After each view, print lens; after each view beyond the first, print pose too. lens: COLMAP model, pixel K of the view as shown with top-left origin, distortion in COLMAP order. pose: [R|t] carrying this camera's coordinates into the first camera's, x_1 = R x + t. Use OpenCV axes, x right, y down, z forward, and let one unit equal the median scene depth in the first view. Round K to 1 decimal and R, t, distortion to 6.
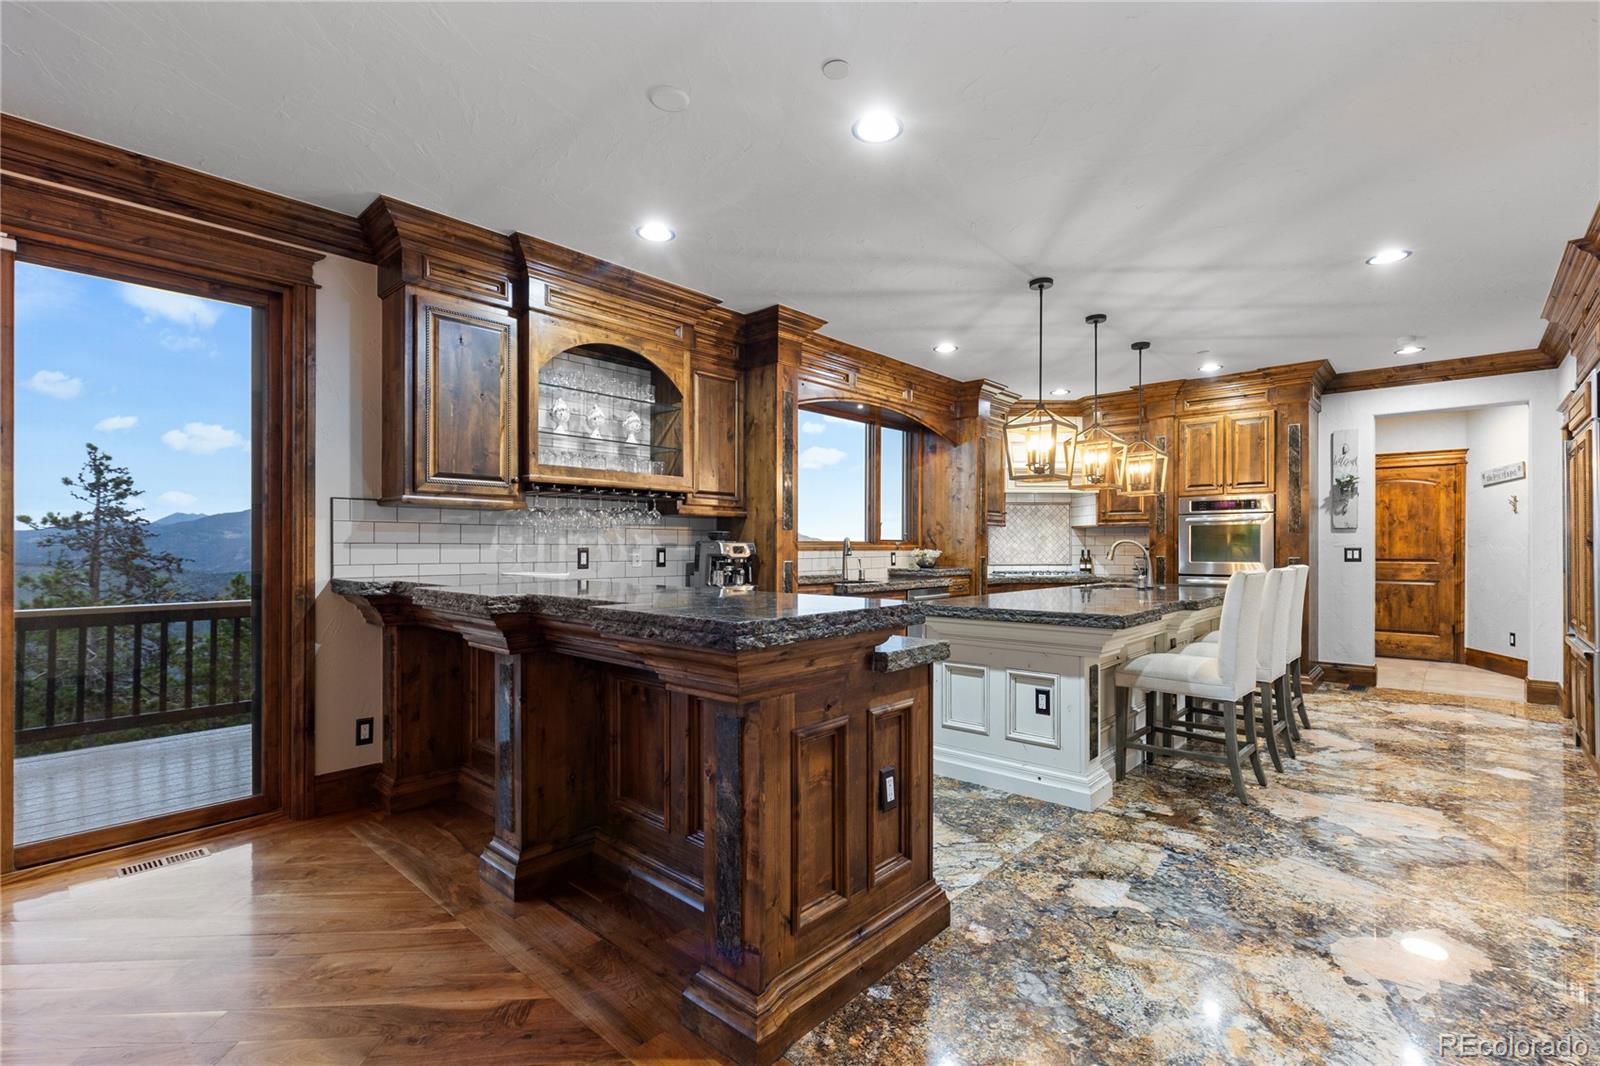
lens RADIAL K [[721.3, 0, 796.3], [0, 721.3, 542.3], [0, 0, 1]] dist [0.002741, -0.000874]
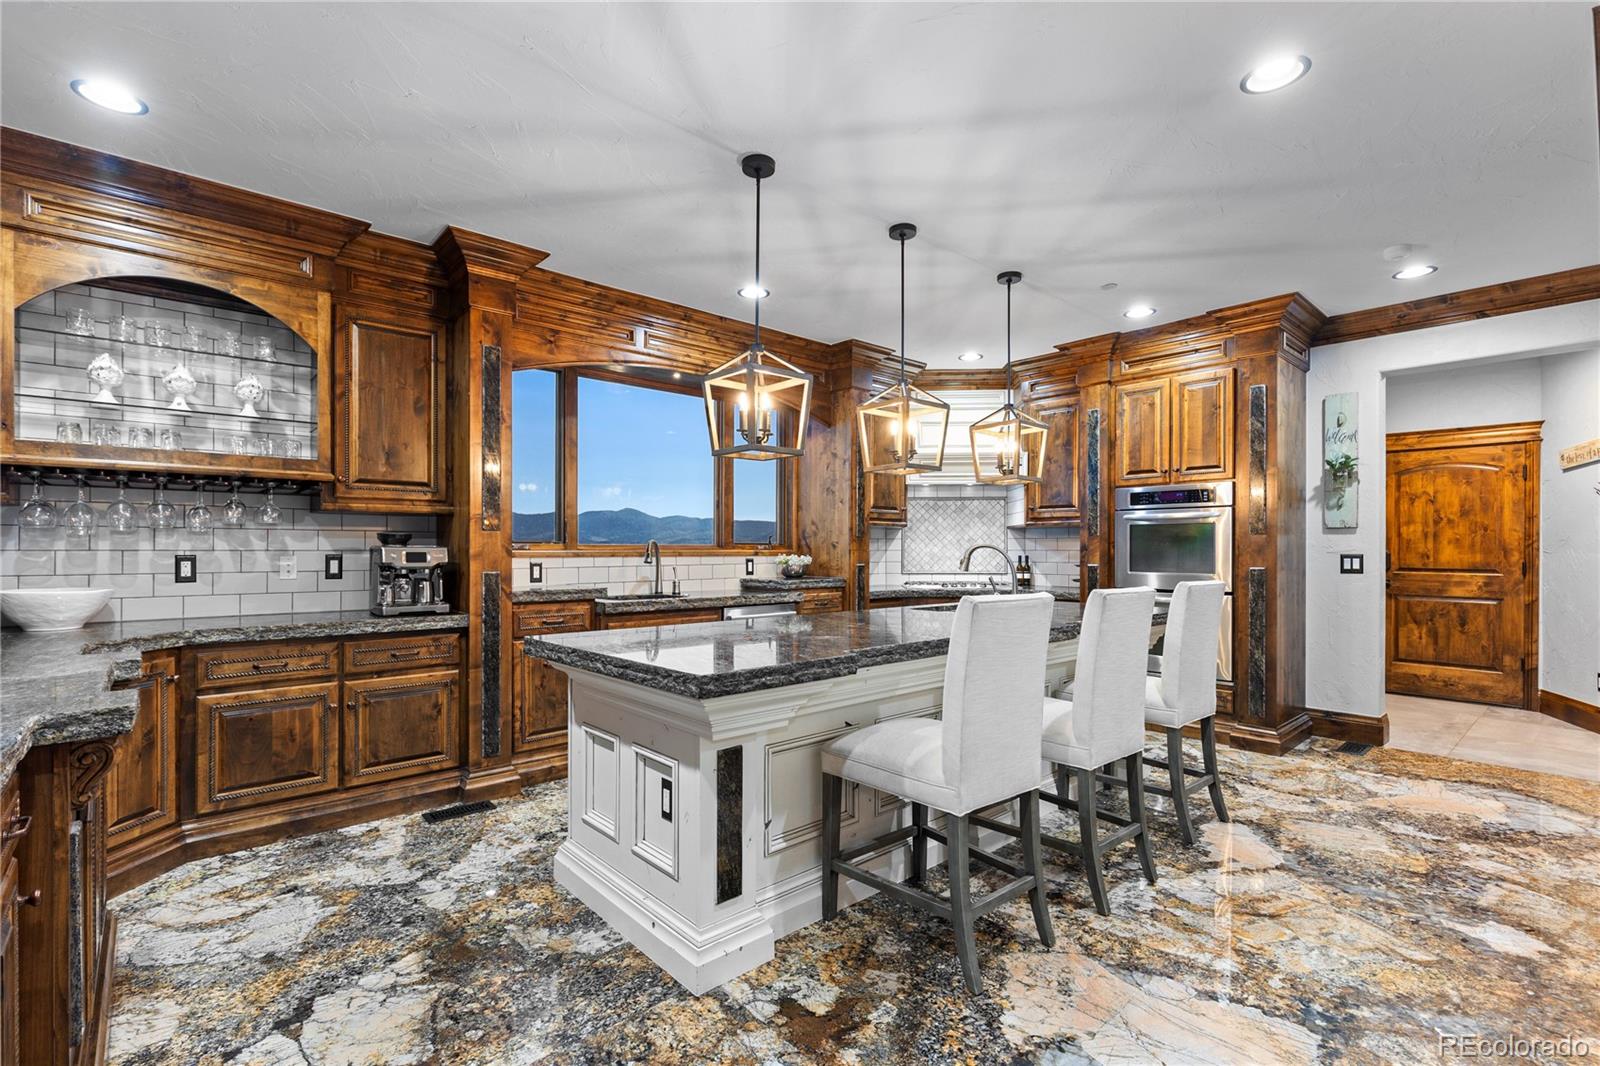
lens RADIAL K [[721.3, 0, 797.7], [0, 721.3, 545.2], [0, 0, 1]] dist [0.002741, -0.000874]
pose [[0.994340, 0.000918, -0.106239, 0.297868], [-0.000817, 0.999999, 0.000987, -0.002204], [0.106240, -0.000894, 0.994340, 0.219107]]
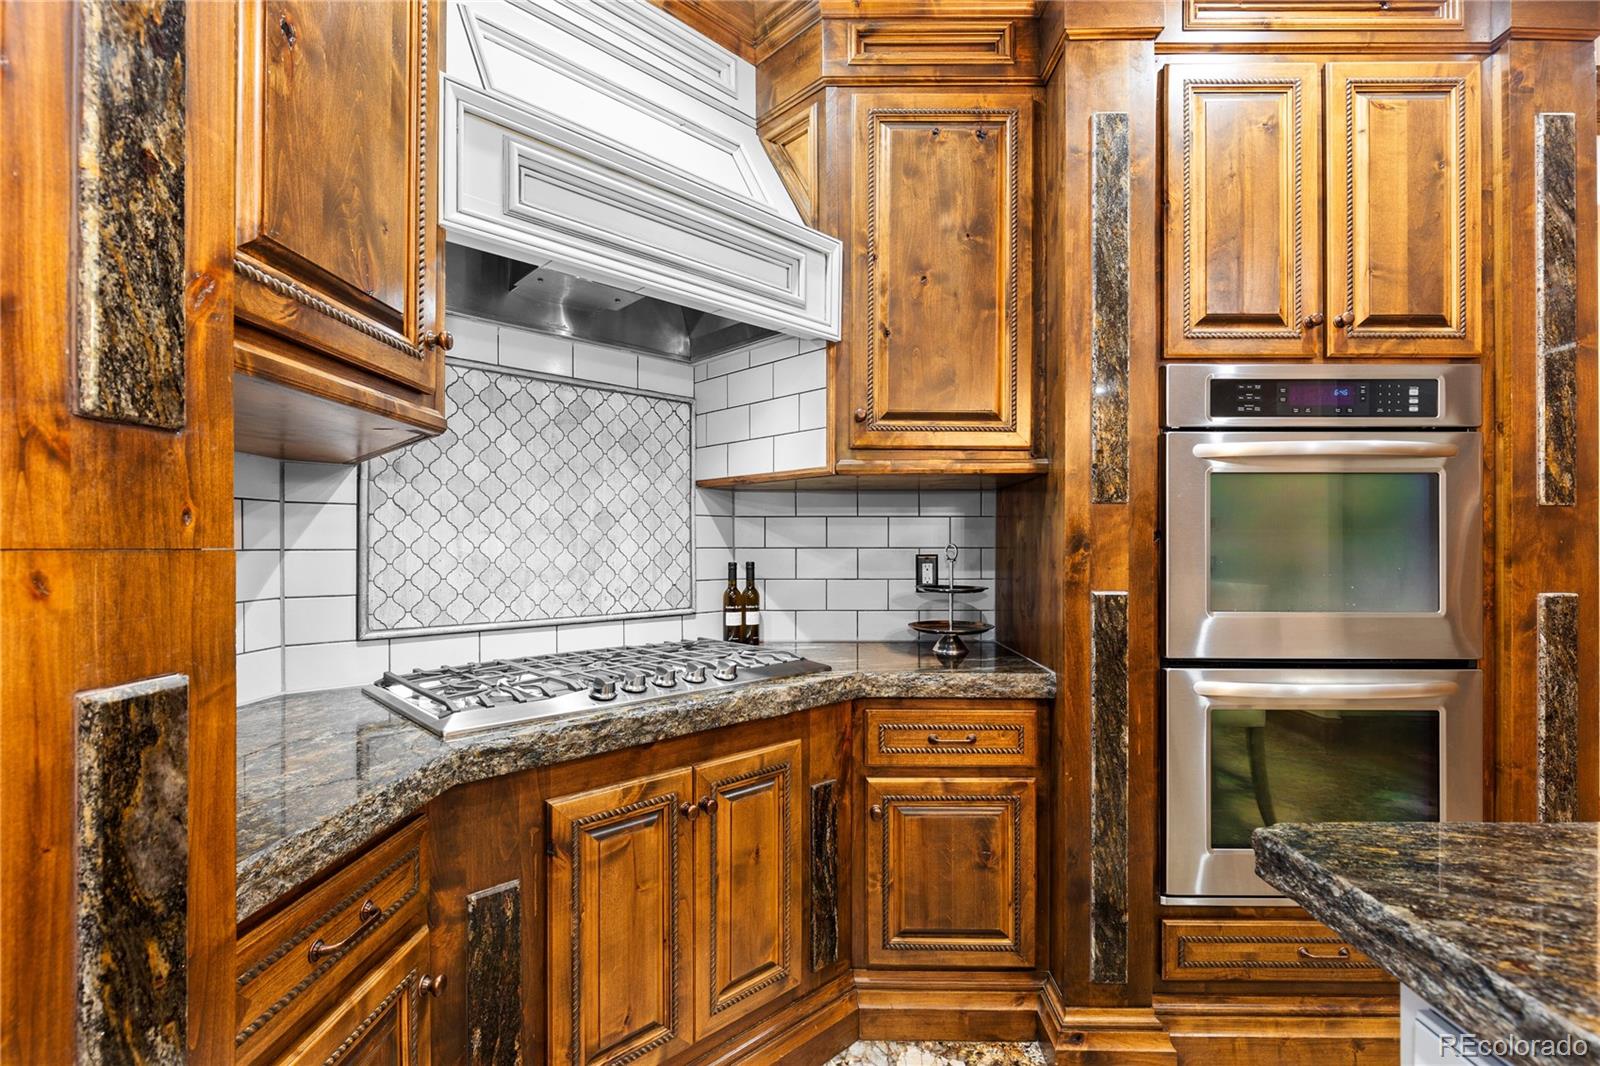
lens RADIAL K [[721.3, 0, 804.7], [0, 721.3, 545.9], [0, 0, 1]] dist [0.002741, -0.000874]
pose [[0.746239, 0.002201, 0.665675, 0.283170], [-0.004690, 0.999987, 0.001951, 0.003798], [-0.665662, -0.004578, 0.746239, 0.962674]]
